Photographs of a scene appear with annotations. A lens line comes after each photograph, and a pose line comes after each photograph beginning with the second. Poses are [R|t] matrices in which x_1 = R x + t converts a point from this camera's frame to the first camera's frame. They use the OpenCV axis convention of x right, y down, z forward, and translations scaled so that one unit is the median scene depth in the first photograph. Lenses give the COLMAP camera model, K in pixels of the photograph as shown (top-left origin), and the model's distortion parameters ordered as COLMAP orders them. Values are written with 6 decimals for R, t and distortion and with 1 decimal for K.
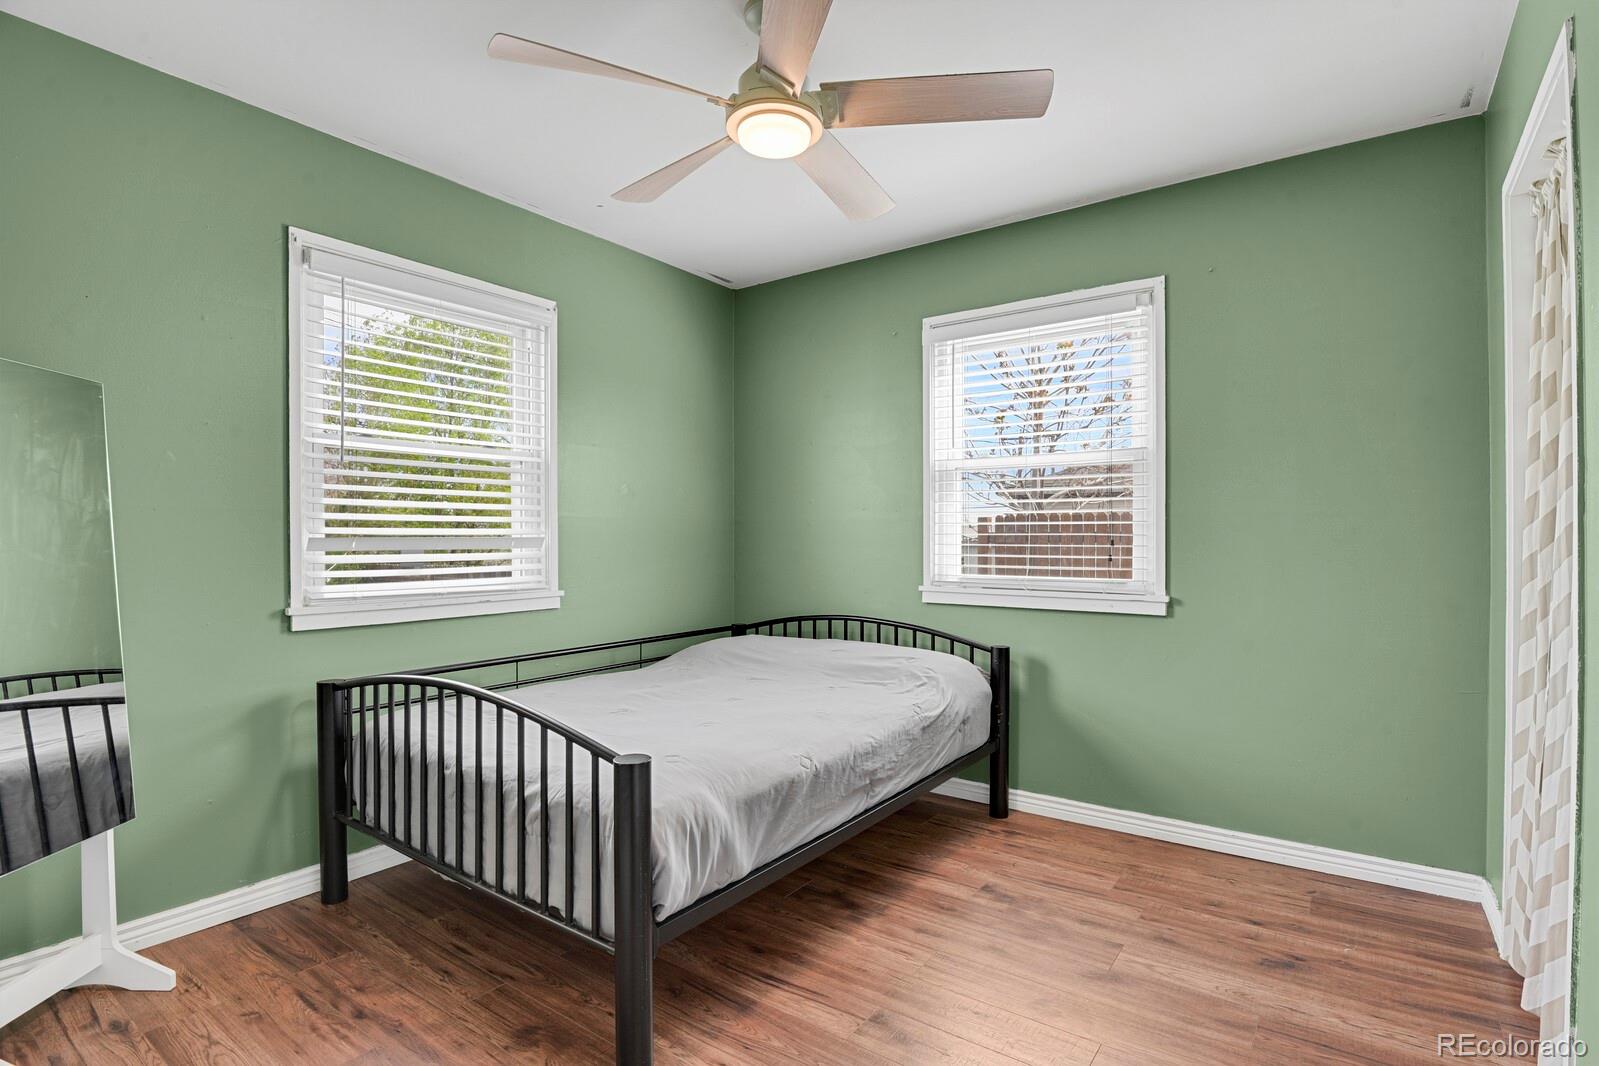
lens RADIAL K [[788.6, 0, 795.3], [0, 788.6, 530.8], [0, 0, 1]] dist [-0.022339, -0.004829]
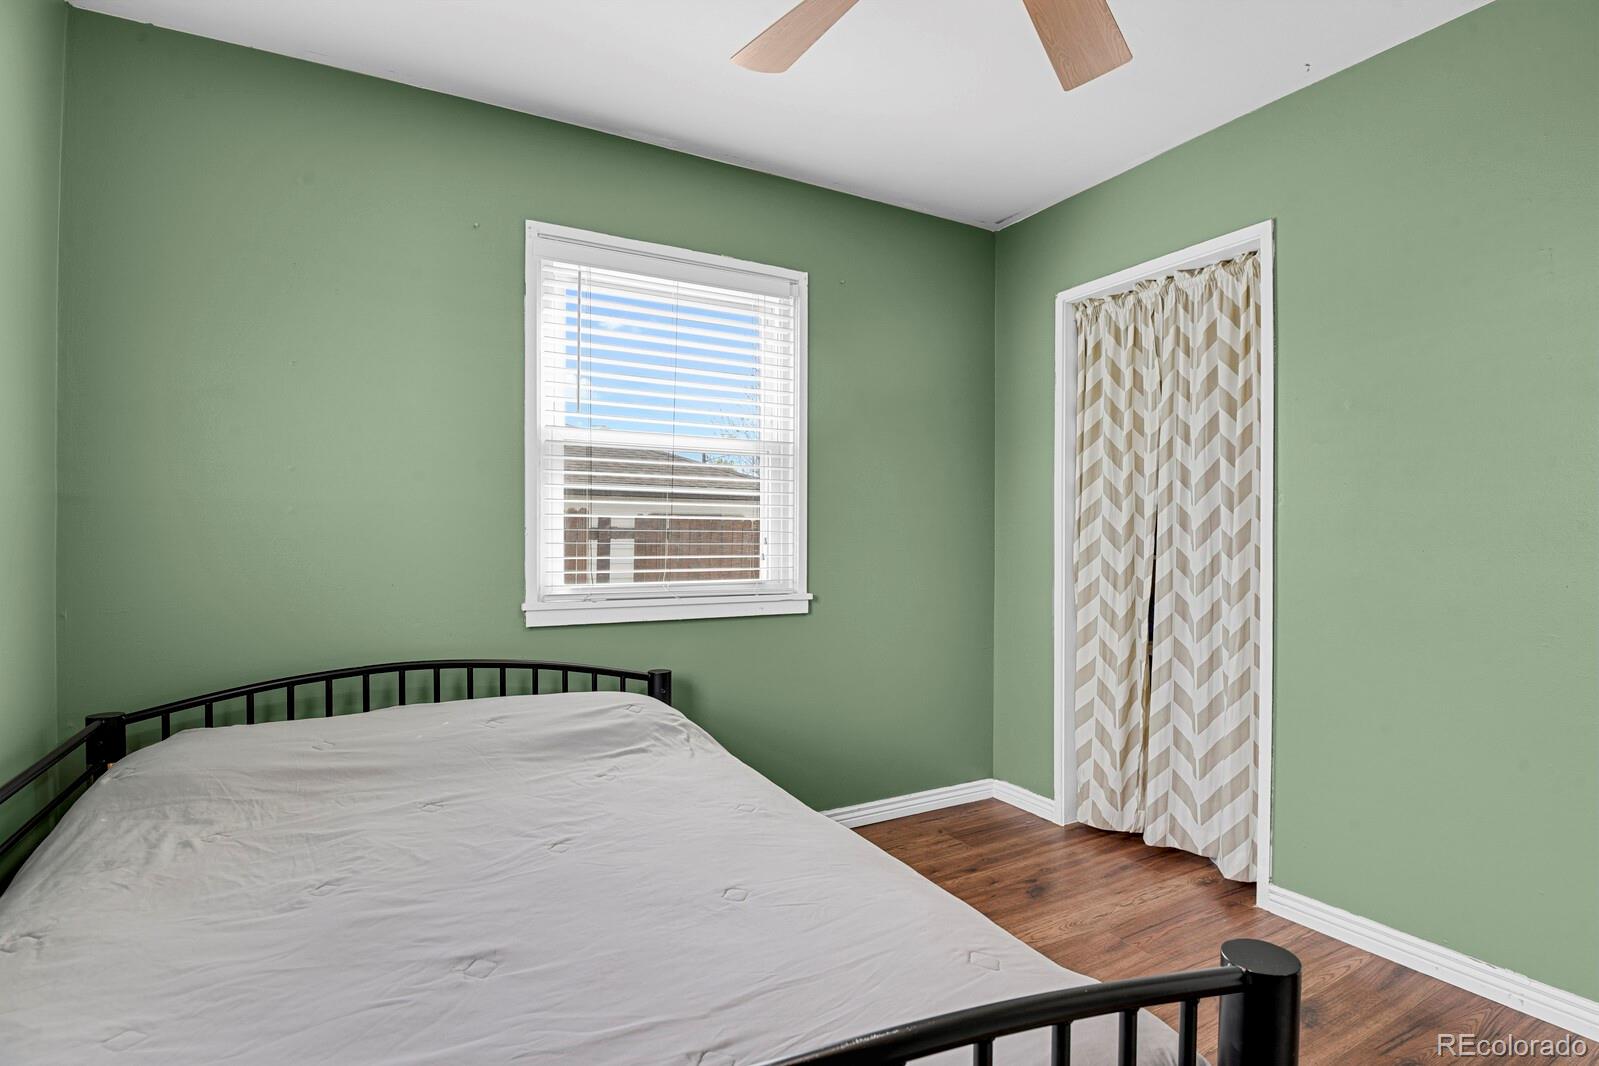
lens RADIAL K [[788.6, 0, 793.7], [0, 788.6, 530.7], [0, 0, 1]] dist [-0.022339, -0.004829]
pose [[0.403895, 0.006005, 0.914785, -0.423577], [-0.011460, 0.999933, -0.001504, 0.004686], [-0.914733, -0.009876, 0.403937, 0.567311]]
